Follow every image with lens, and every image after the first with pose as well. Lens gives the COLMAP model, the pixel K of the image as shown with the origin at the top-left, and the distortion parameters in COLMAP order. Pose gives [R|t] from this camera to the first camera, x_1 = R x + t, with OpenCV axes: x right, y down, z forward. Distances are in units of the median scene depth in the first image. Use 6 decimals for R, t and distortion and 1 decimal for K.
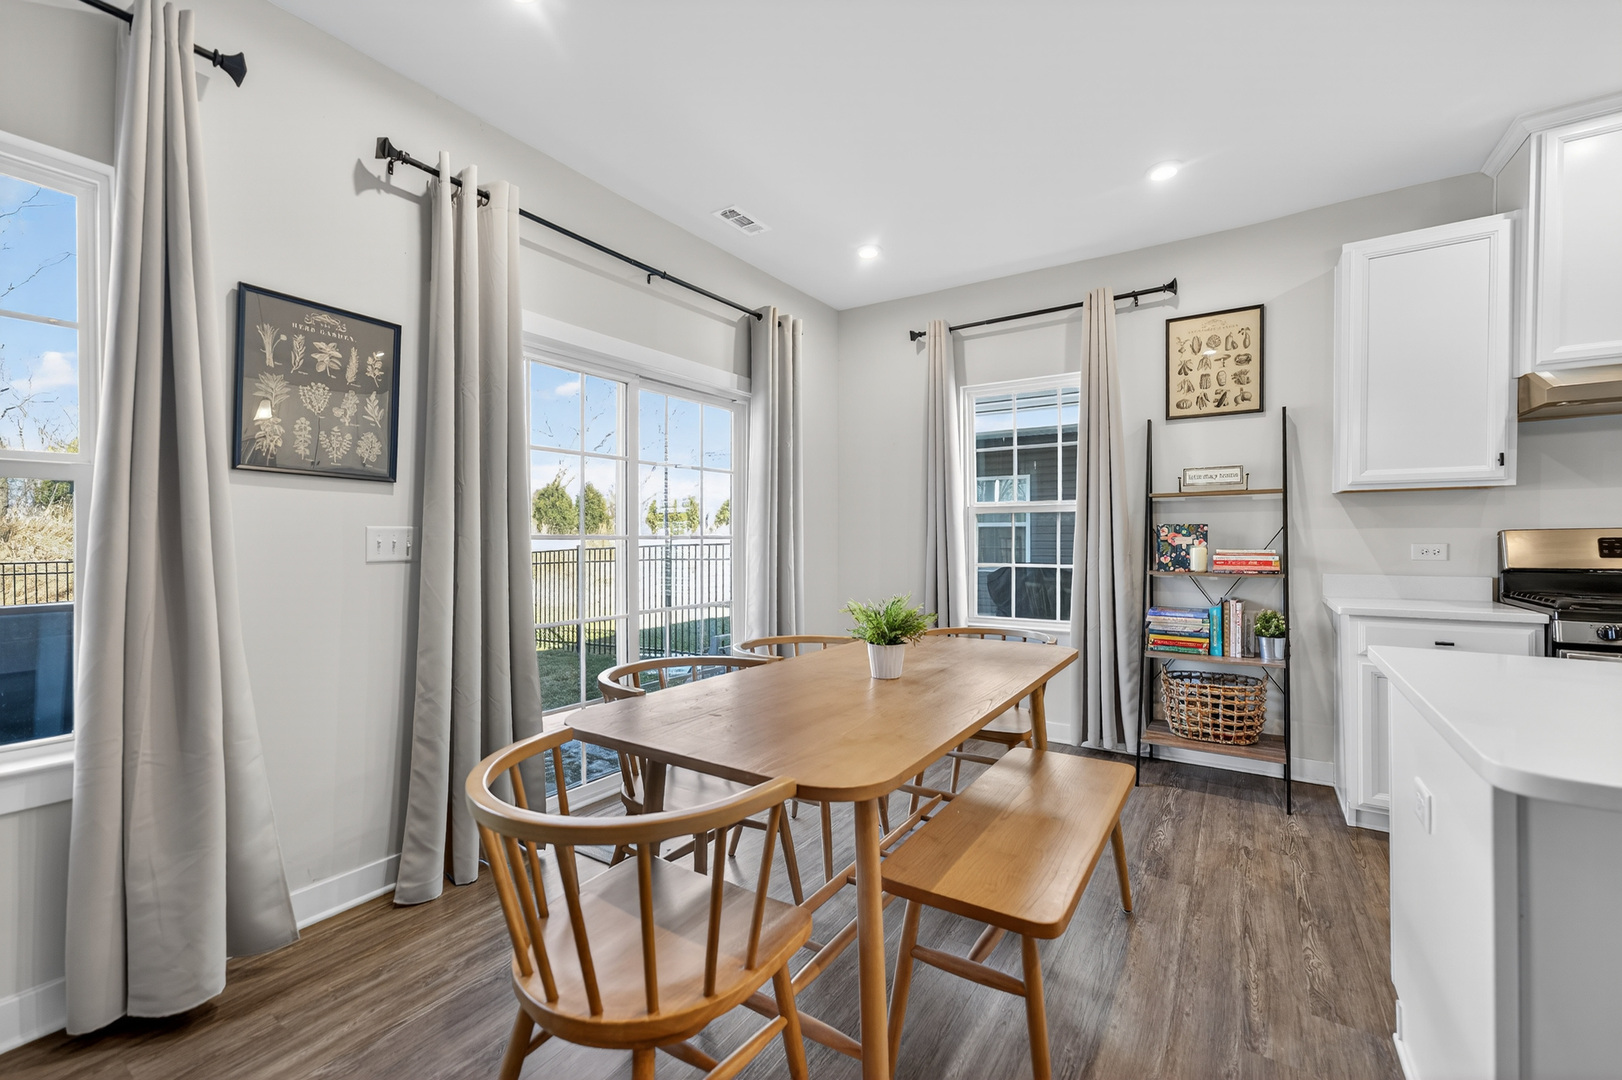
lens RADIAL K [[660.4, 0, 802.8], [0, 660.4, 542.0], [0, 0, 1]] dist [0.002013, 0.001457]
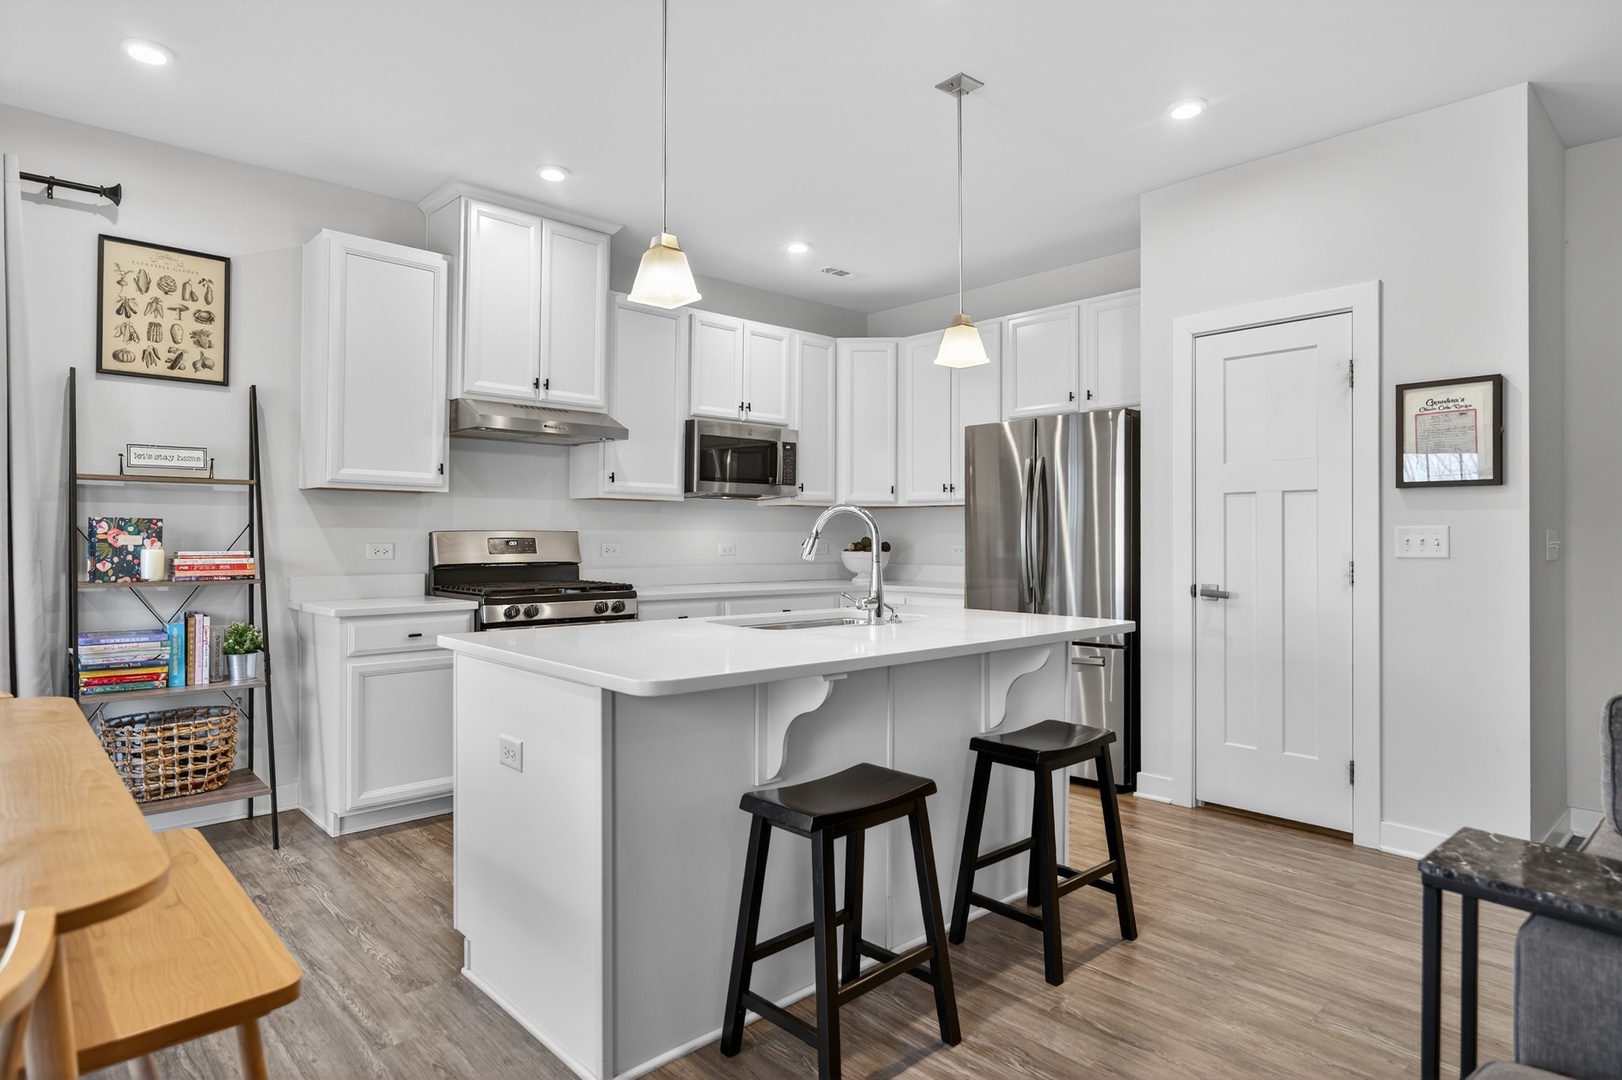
lens RADIAL K [[892.1, 0, 802.5], [0, 892.1, 536.8], [0, 0, 1]] dist [-0.007539, -0.003091]
pose [[0.235492, 0.004524, 0.971866, -0.233314], [0.000923, 0.999988, -0.004878, -0.000272], [-0.971876, 0.002046, 0.235485, 0.030449]]
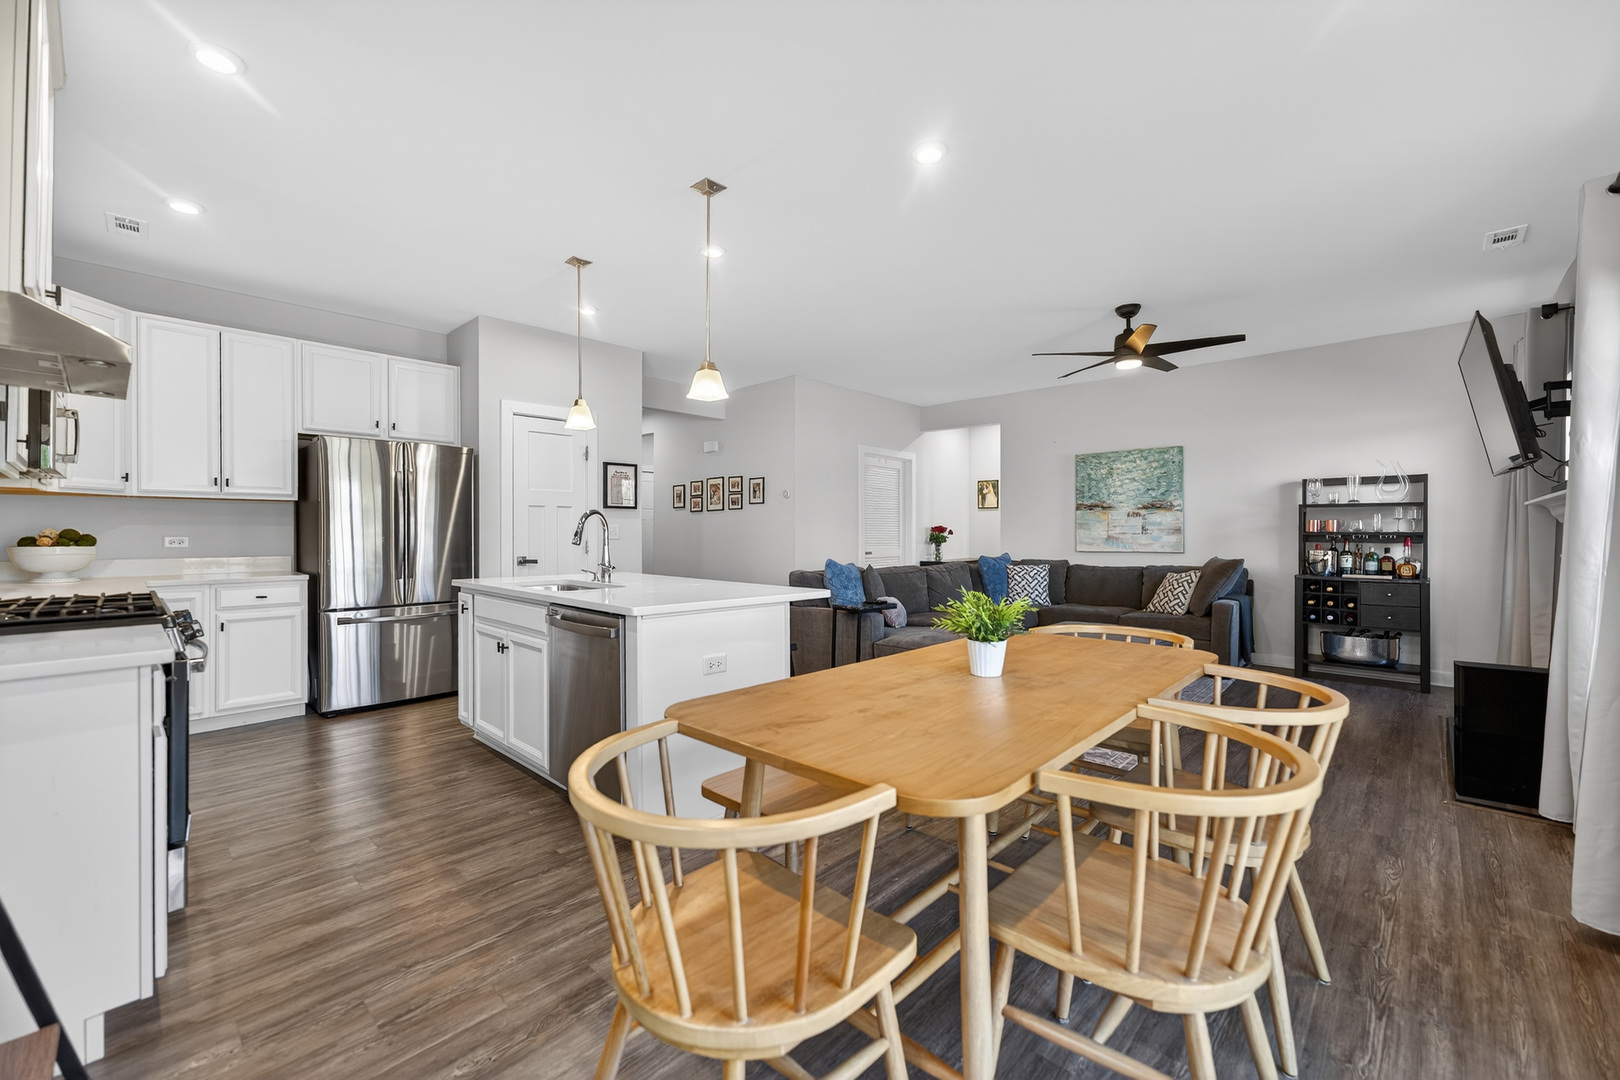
lens RADIAL K [[659.6, 0, 802.9], [0, 659.6, 535.9], [0, 0, 1]] dist [0.002013, 0.001457]
pose [[-0.986773, 0.001322, 0.162104, 0.142431], [0.003290, 0.999924, 0.011874, -0.005735], [-0.162076, 0.012250, -0.986702, 1.243420]]
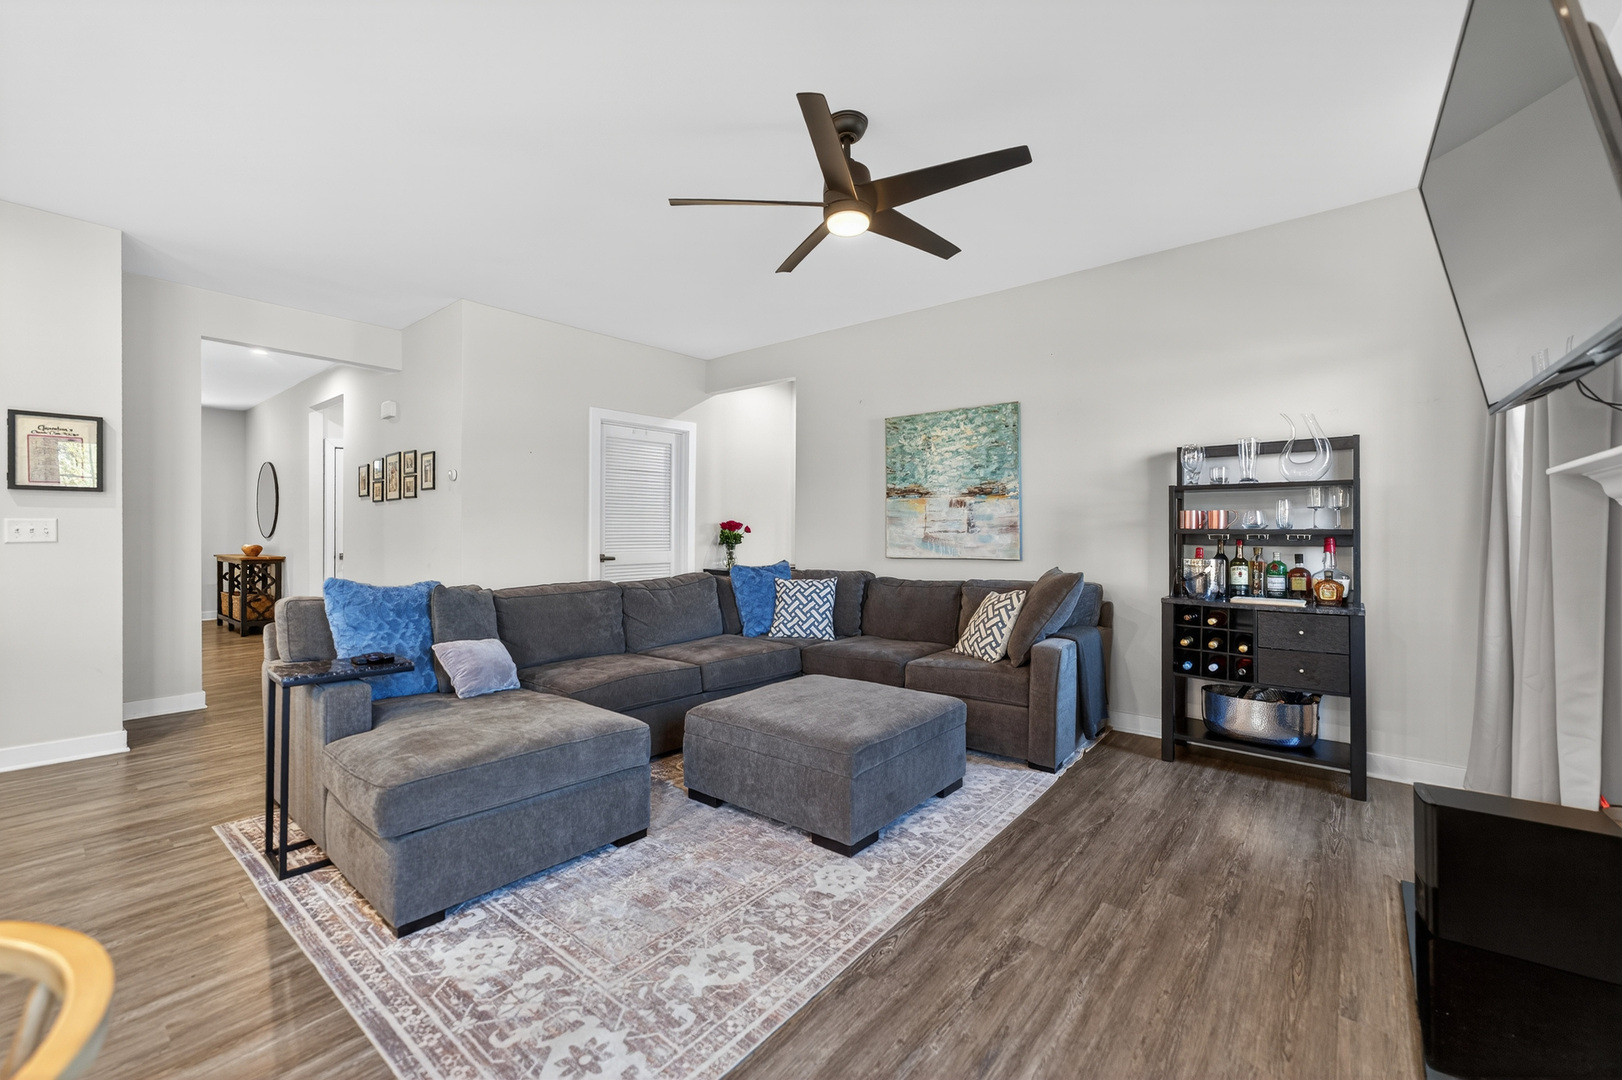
lens RADIAL K [[660.4, 0, 816.5], [0, 660.4, 528.5], [0, 0, 1]] dist [0.002013, 0.001457]
pose [[-0.995389, 0.004288, 0.095821, -0.373529], [0.004954, 0.999965, 0.006715, -0.002563], [-0.095789, 0.007159, -0.995376, 0.484614]]
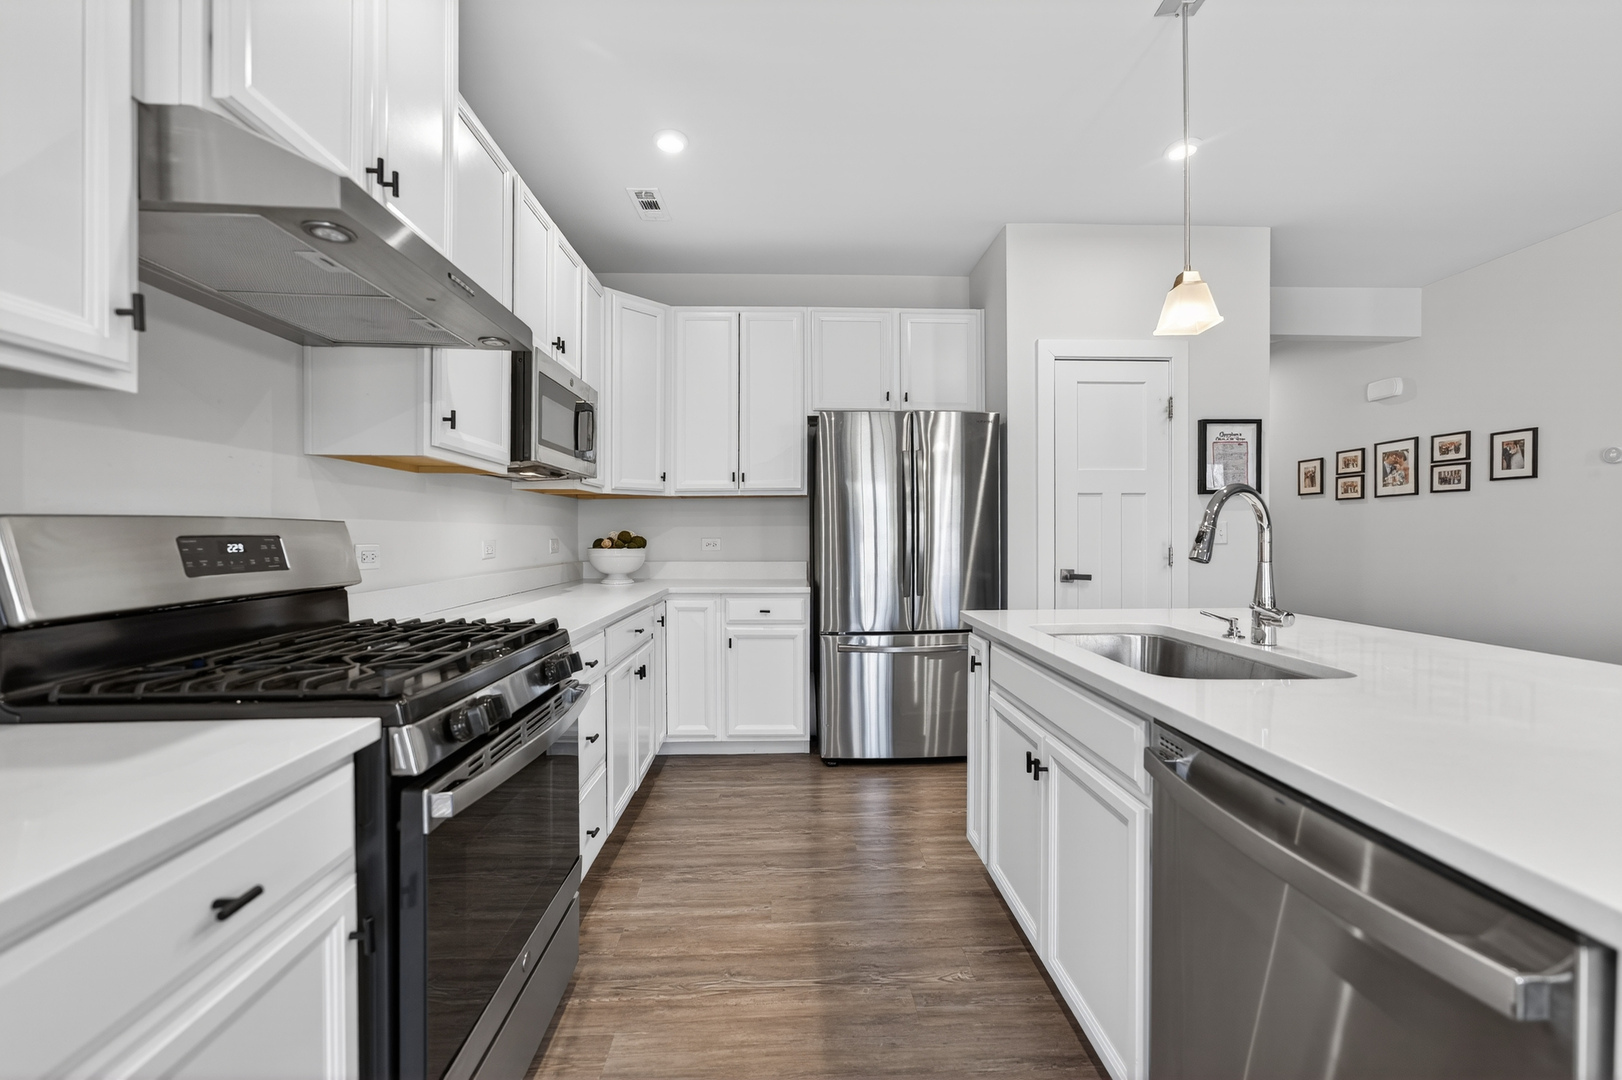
lens RADIAL K [[660.4, 0, 804.2], [0, 660.4, 529.8], [0, 0, 1]] dist [0.002013, 0.001457]
pose [[-0.589776, 0.005294, 0.807550, 0.460050], [0.006915, 0.999975, -0.001505, -0.006100], [-0.807538, 0.004697, -0.589797, 0.755658]]
